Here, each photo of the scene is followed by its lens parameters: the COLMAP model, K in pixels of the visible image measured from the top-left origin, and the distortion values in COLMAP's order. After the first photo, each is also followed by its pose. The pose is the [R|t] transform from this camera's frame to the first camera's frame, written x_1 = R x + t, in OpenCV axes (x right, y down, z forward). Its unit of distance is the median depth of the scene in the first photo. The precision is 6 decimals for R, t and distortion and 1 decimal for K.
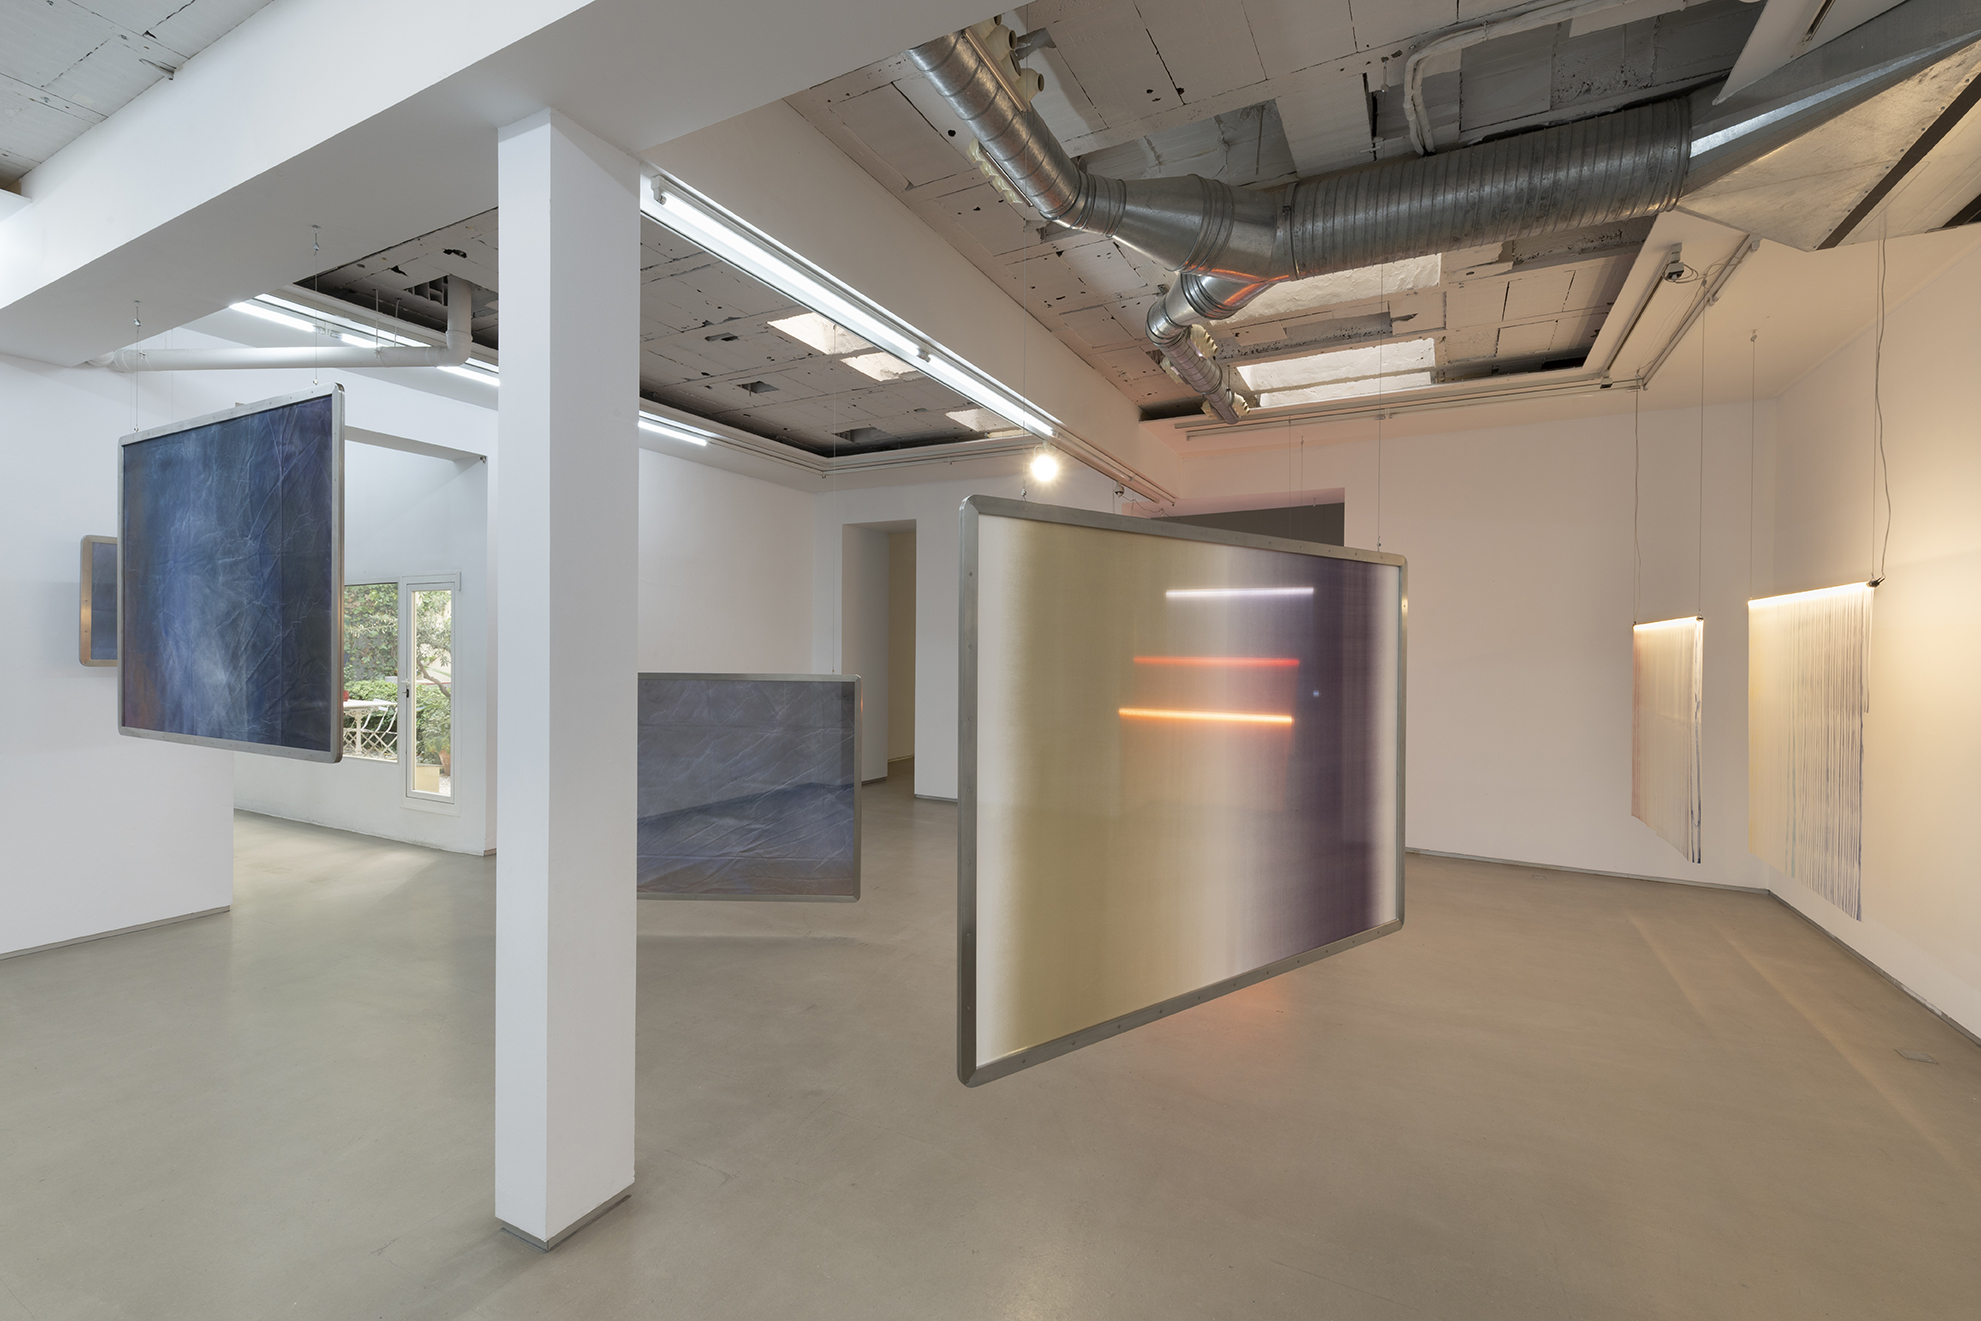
lens RADIAL K [[826.4, 0, 1027.2], [0, 826.4, 654.7], [0, 0, 1]] dist [0.011689, -0.002660]
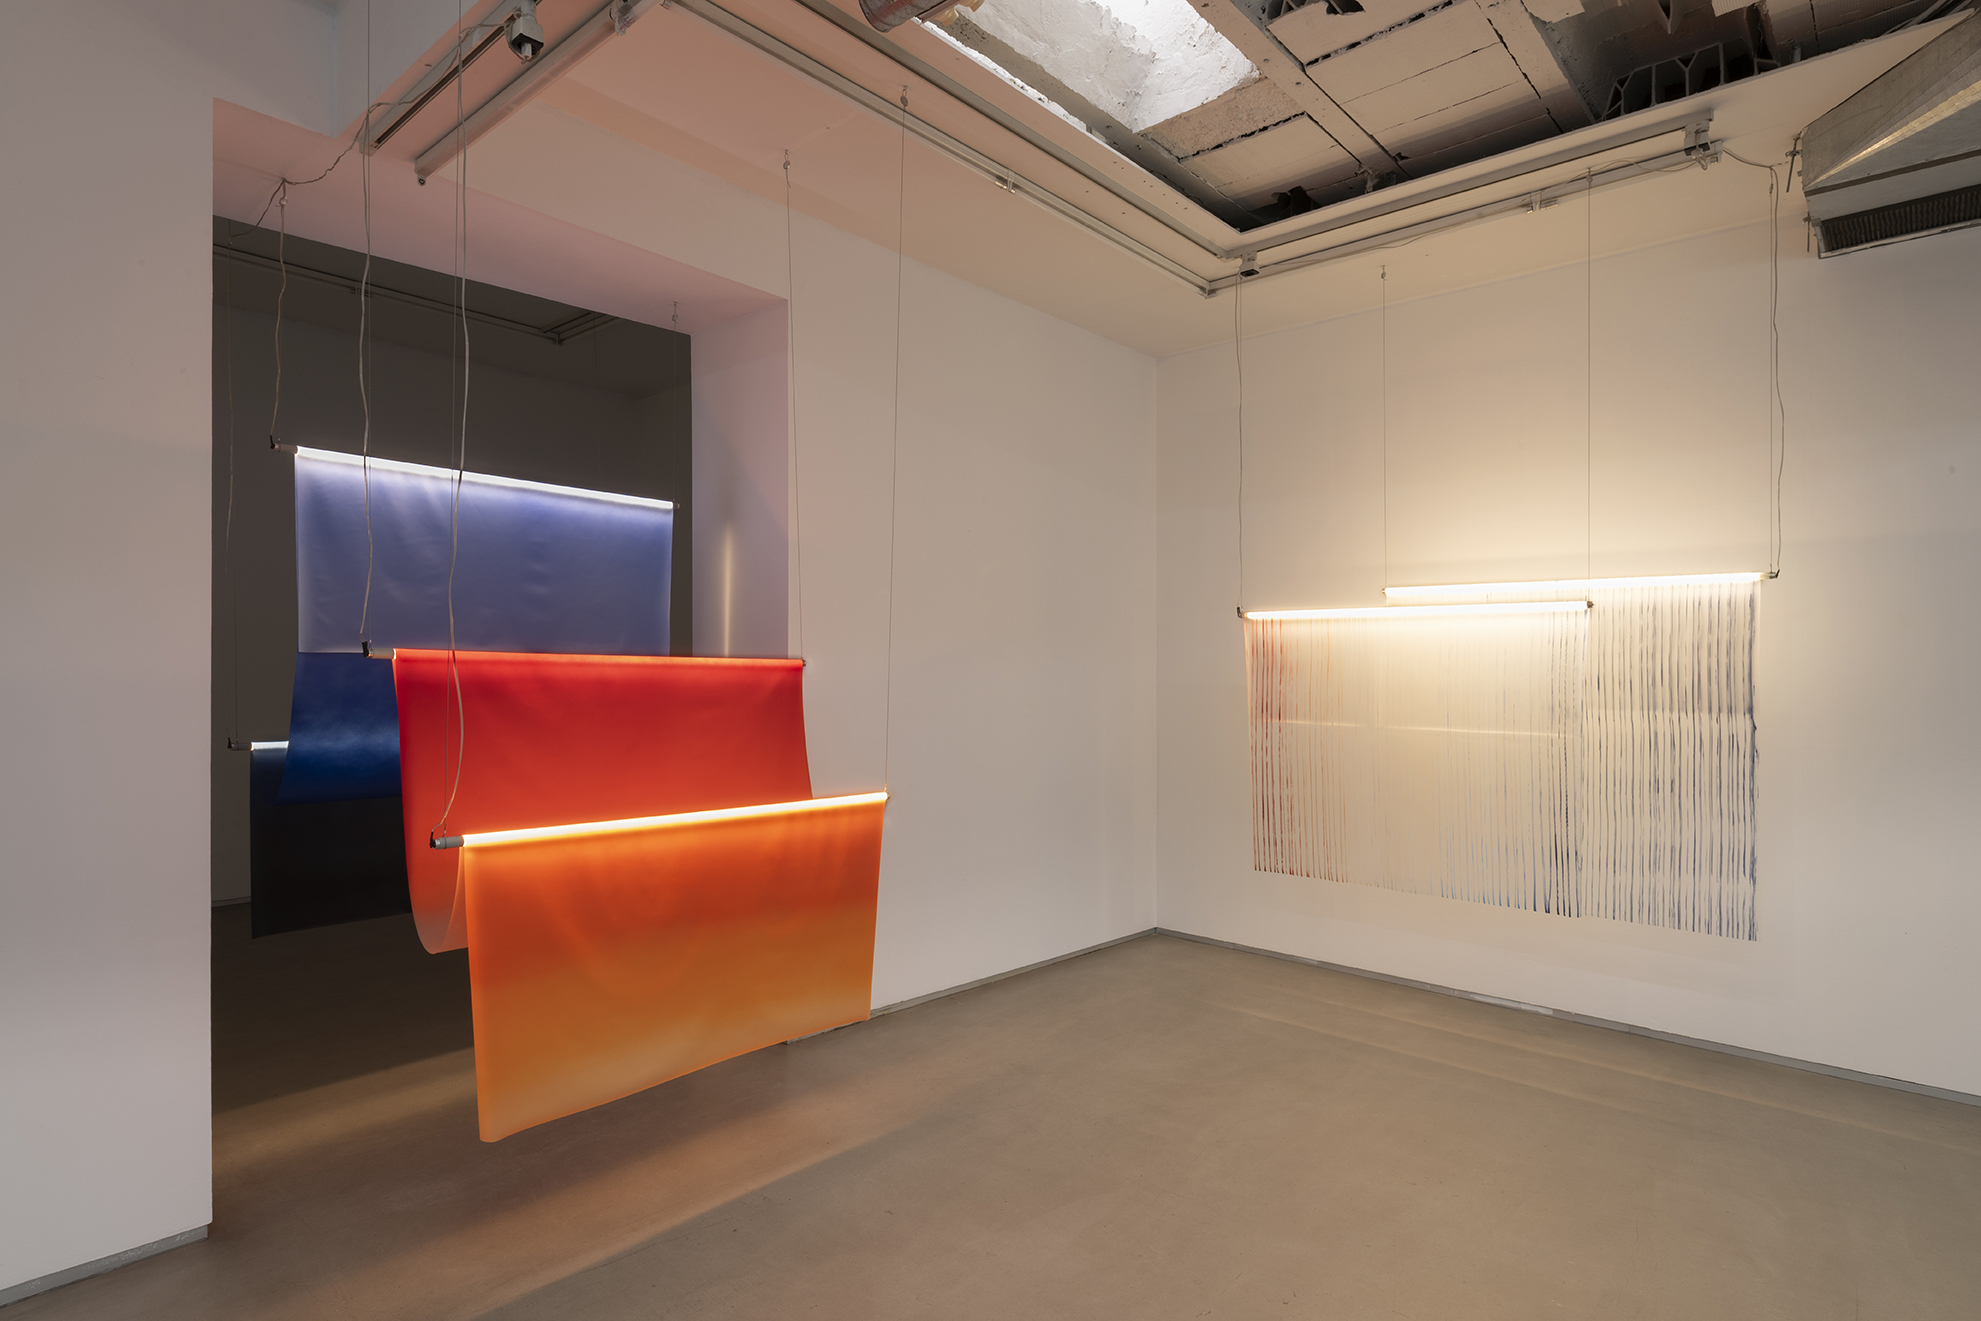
lens RADIAL K [[1059.8, 0, 981.6], [0, 1059.8, 665.6], [0, 0, 1]] dist [0.006481, 0.000579]
pose [[0.279290, -0.004325, 0.960197, -0.334250], [-0.007101, 0.999953, 0.006569, 0.010353], [-0.960180, -0.008653, 0.279247, 1.355039]]
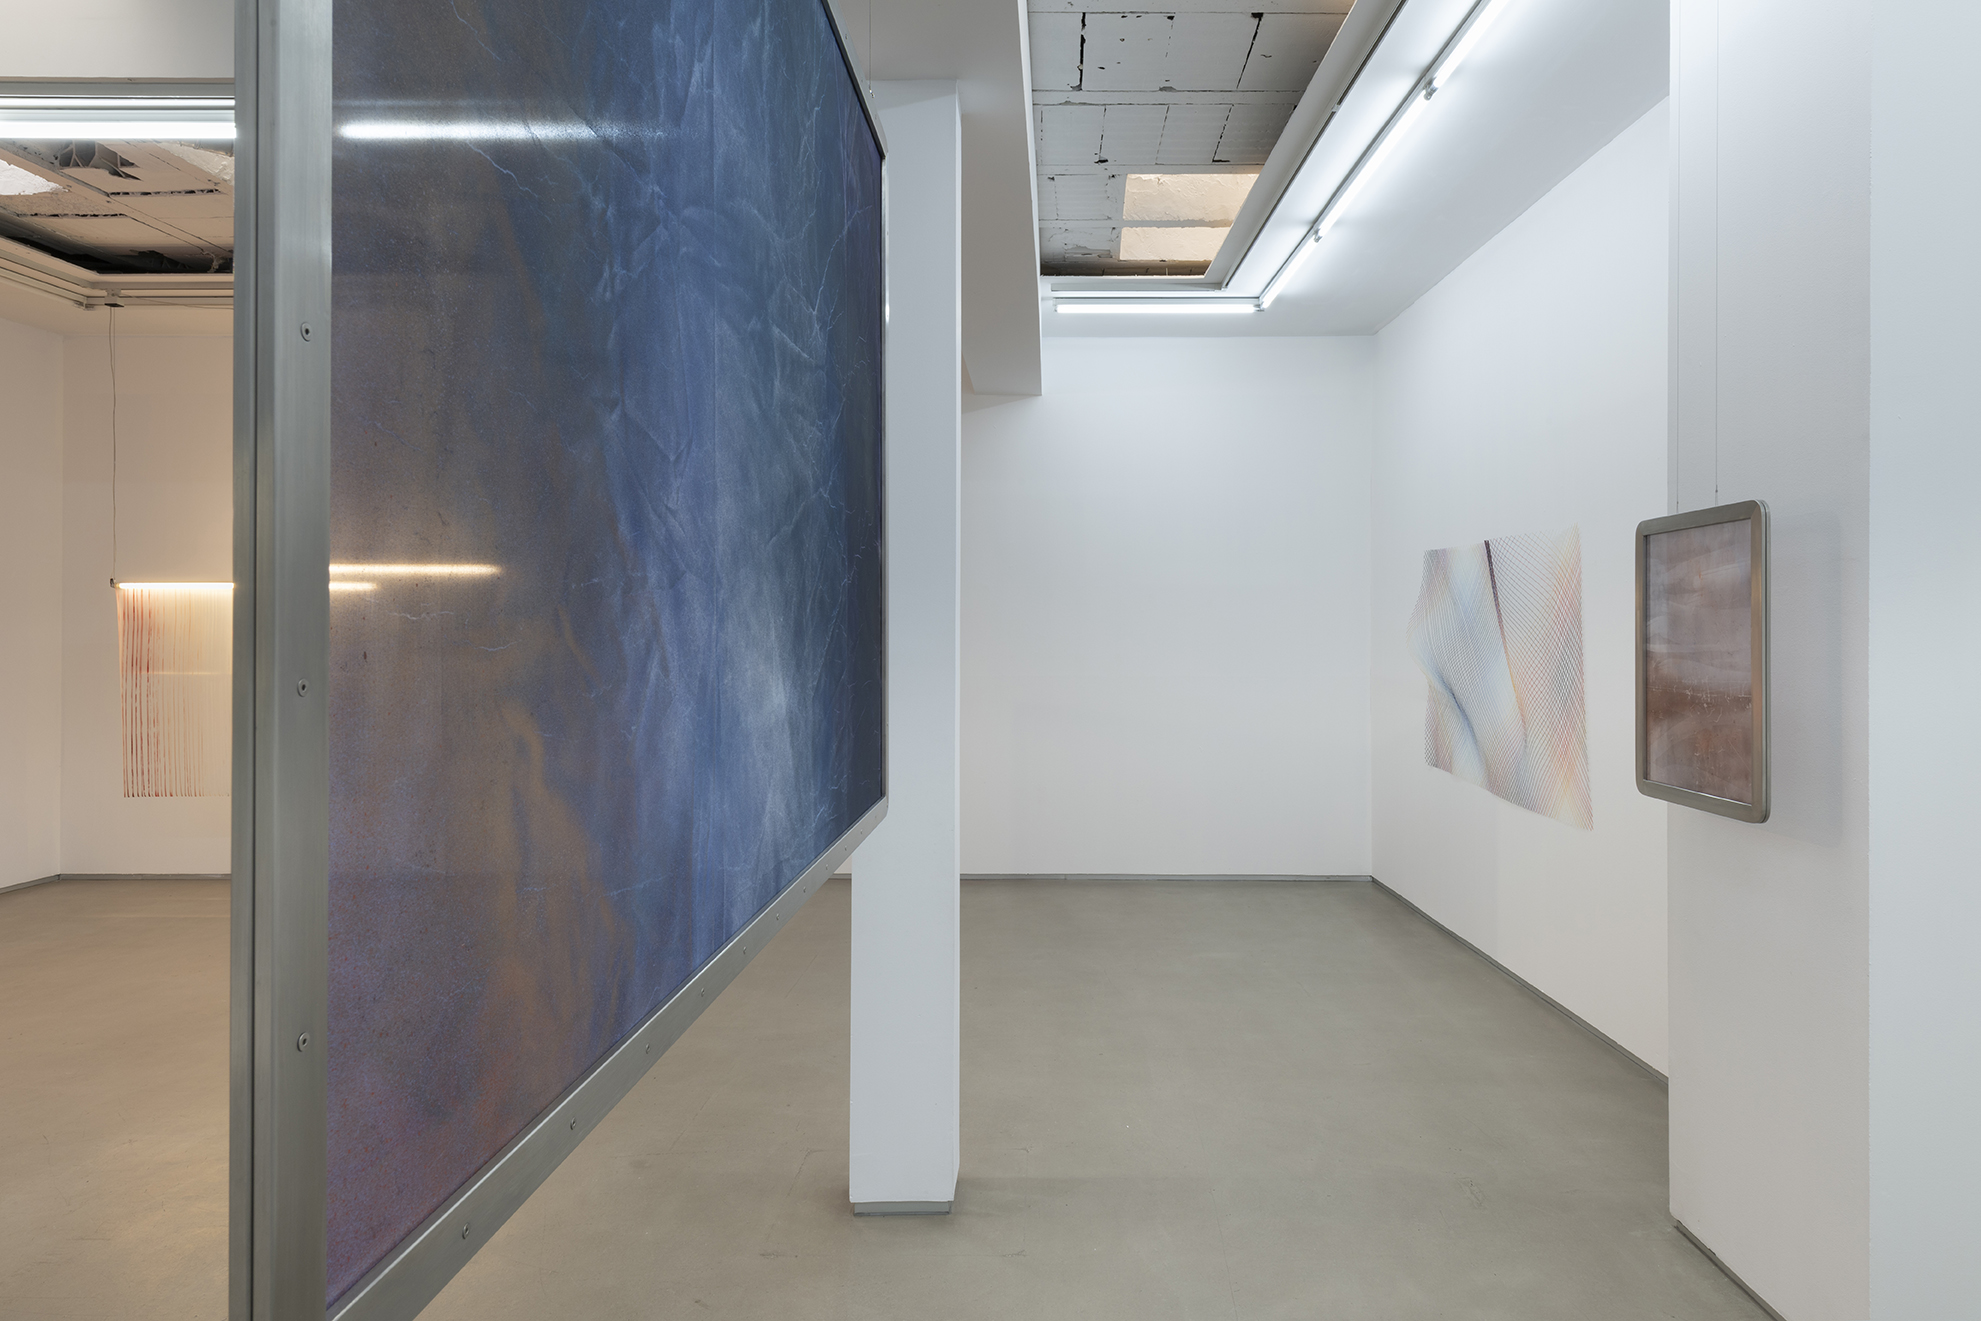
lens RADIAL K [[1191.6, 0, 1061.9], [0, 1191.6, 610.1], [0, 0, 1]] dist [0.002224, 0.000842]
pose [[-0.445183, 0.004197, 0.895430, -1.202688], [-0.004182, 0.999968, -0.006766, -0.003663], [-0.895430, -0.006757, -0.445151, 0.936110]]
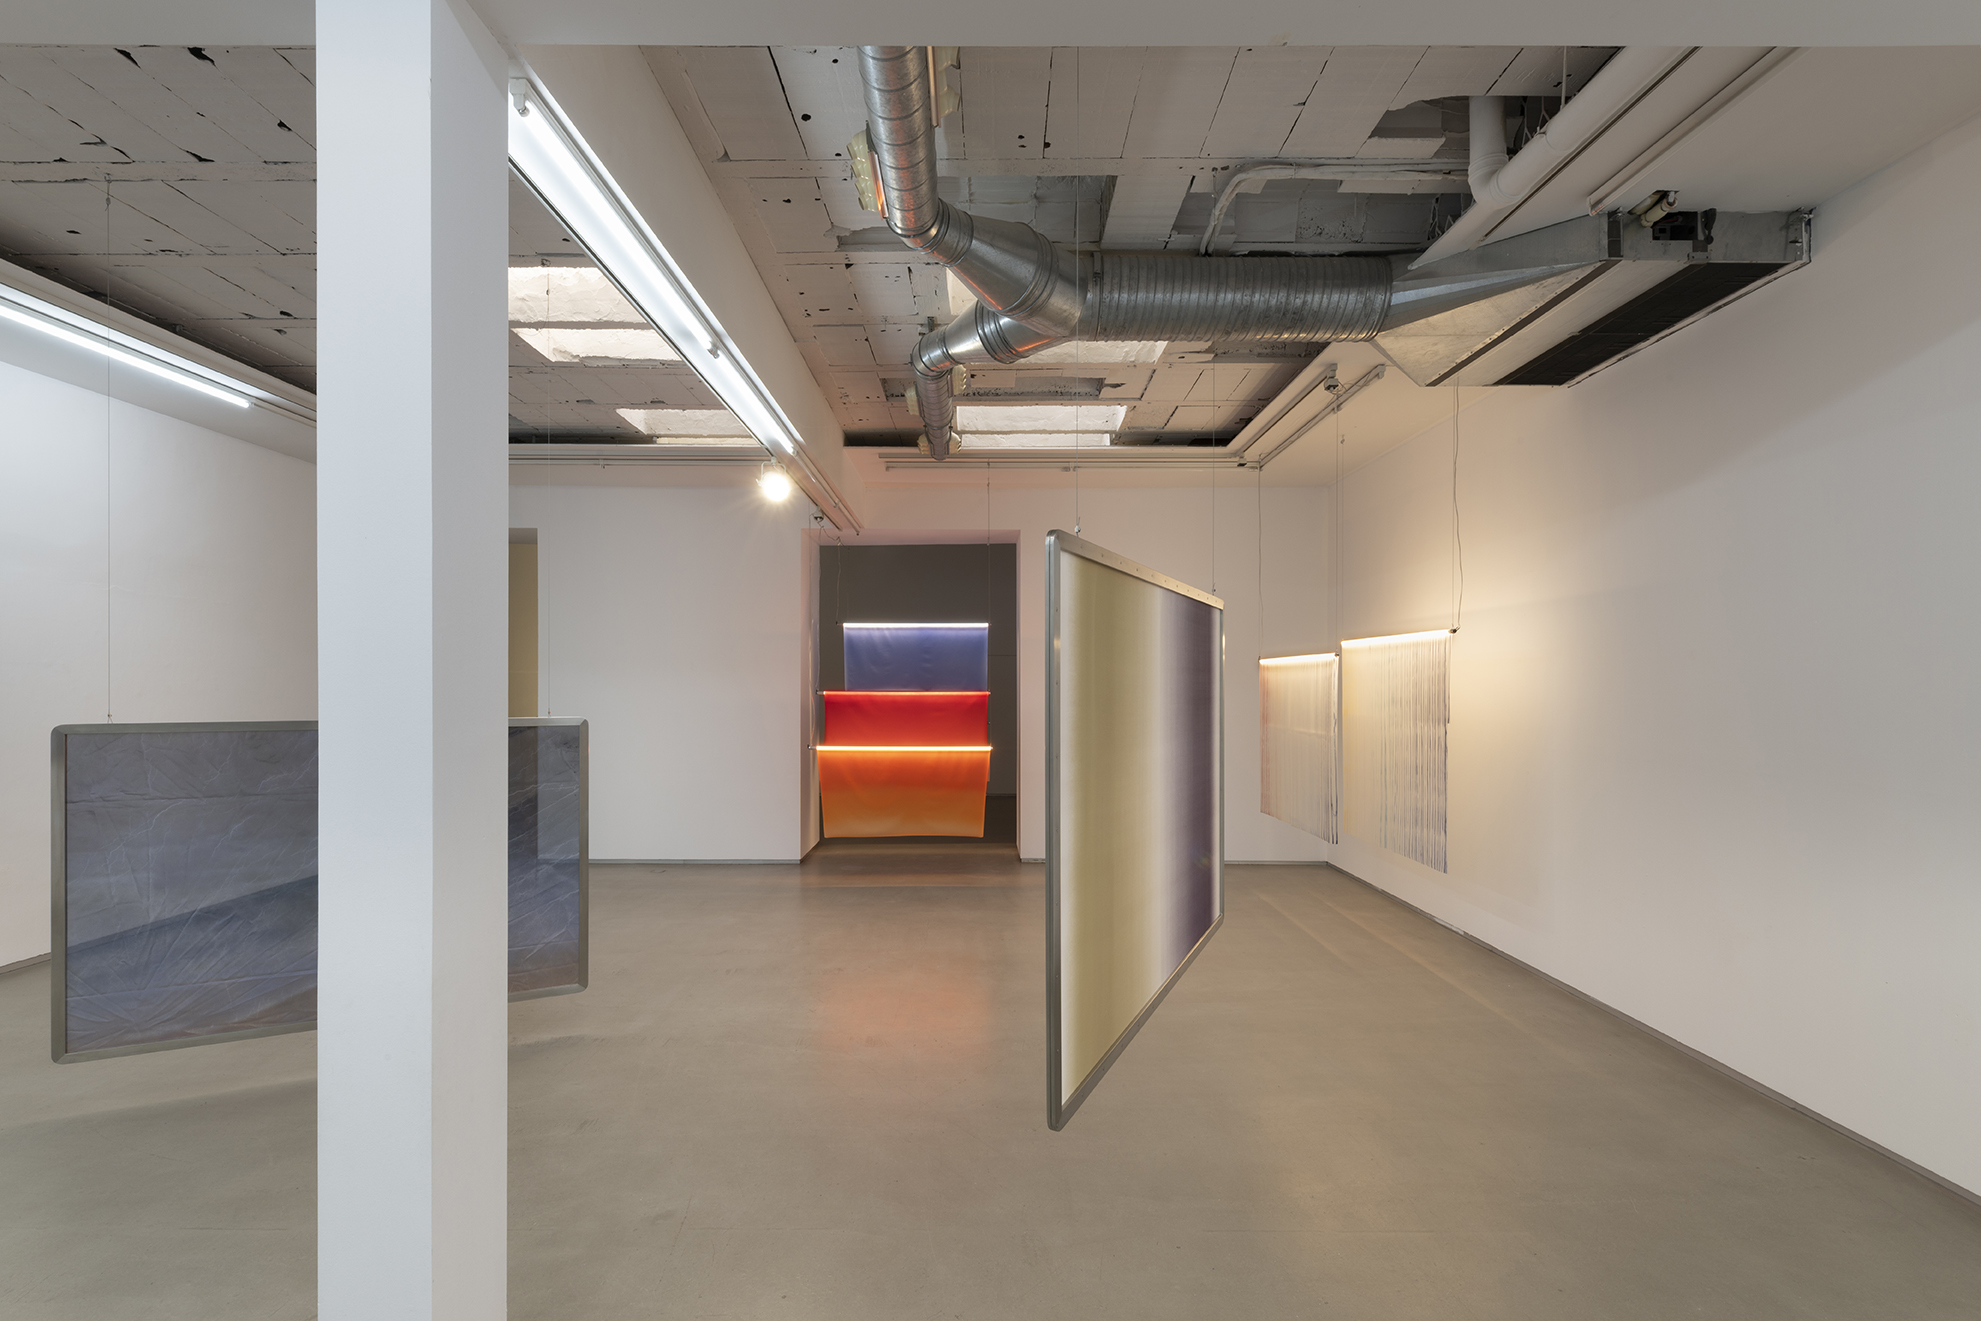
lens RADIAL K [[850.3, 0, 996.9], [0, 850.3, 684.7], [0, 0, 1]] dist [0.015278, -0.001335]
pose [[0.892280, -0.010782, 0.451353, -0.276929], [0.011505, 0.999933, 0.001142, -0.004842], [-0.451335, 0.004174, 0.892345, 0.058908]]
